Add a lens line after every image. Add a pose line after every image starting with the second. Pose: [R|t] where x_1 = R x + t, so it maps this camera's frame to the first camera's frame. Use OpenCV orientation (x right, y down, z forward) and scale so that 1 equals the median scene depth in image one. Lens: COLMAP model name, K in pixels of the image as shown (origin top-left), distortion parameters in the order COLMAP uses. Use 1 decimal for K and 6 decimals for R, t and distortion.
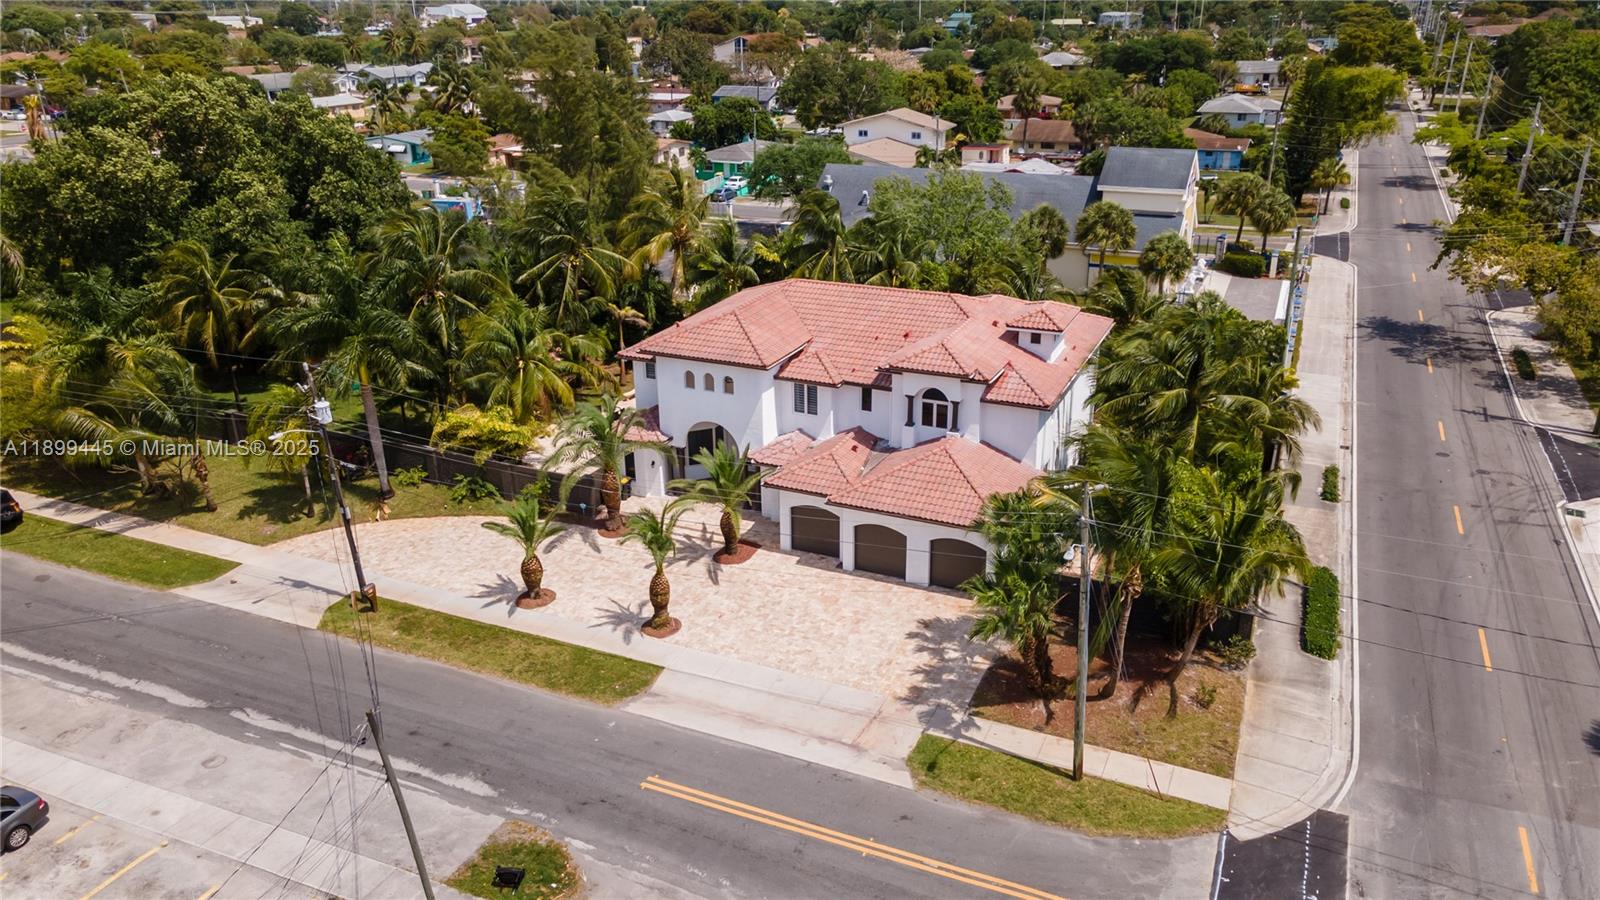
lens RADIAL K [[1156.9, 0, 800.0], [0, 1156.9, 450.0], [0, 0, 1]] dist [0.001098, 0.000093]
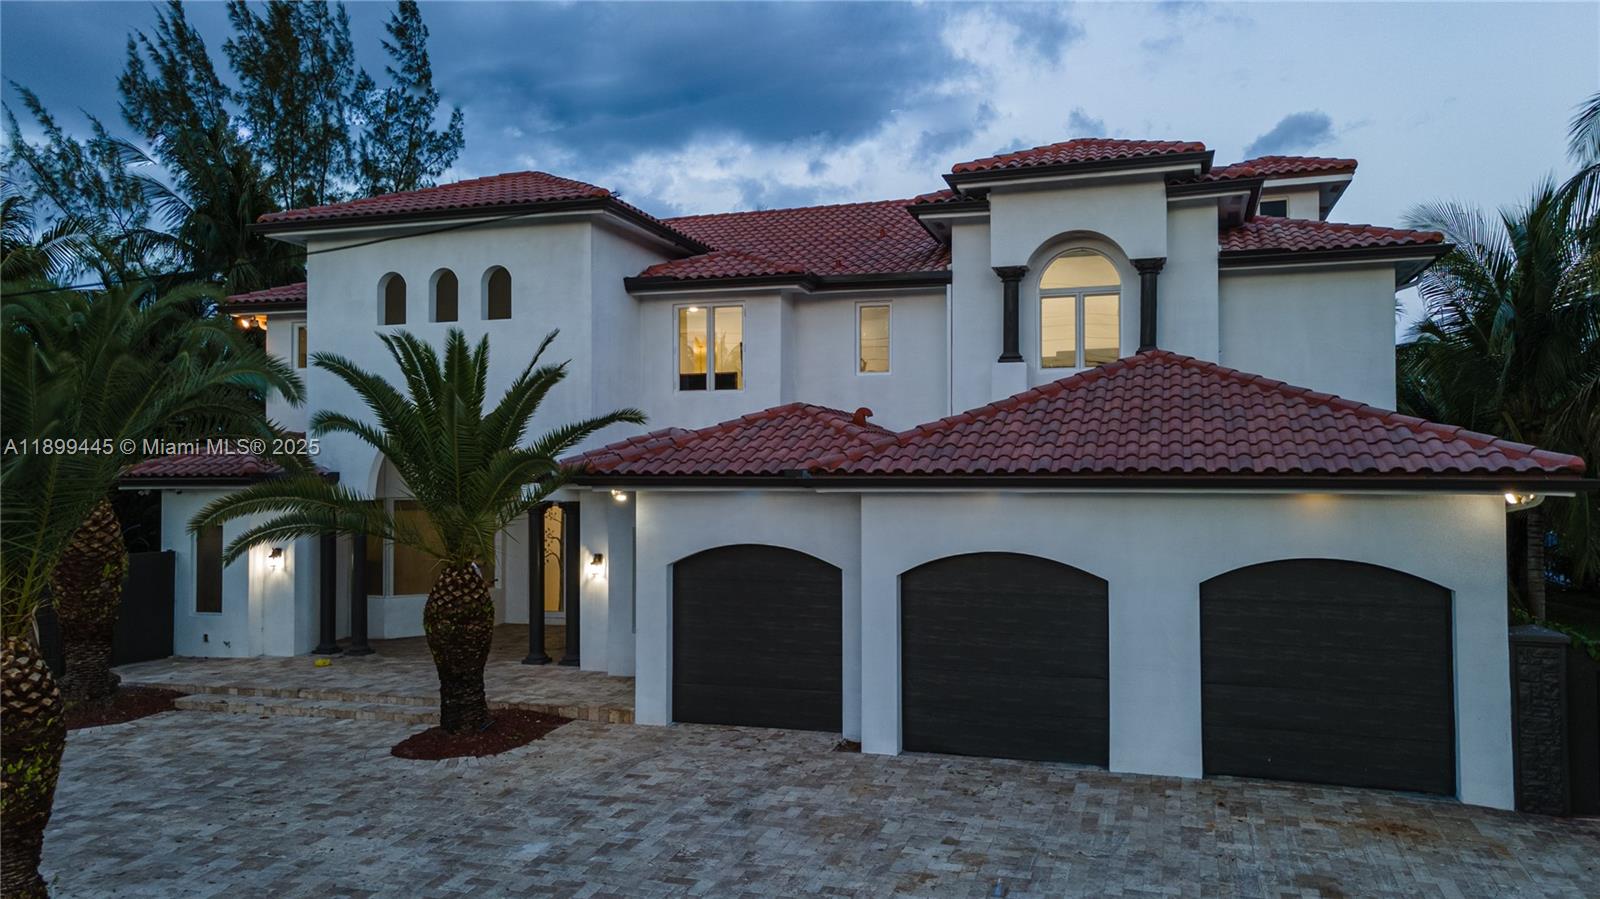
lens RADIAL K [[1156.9, 0, 800.0], [0, 1156.9, 449.5], [0, 0, 1]] dist [0.001098, 0.000093]
pose [[0.994162, 0.001309, 0.107889, -0.007207], [0.041715, 0.917510, -0.395520, 0.142129], [-0.099507, 0.397711, 0.912099, 0.711734]]
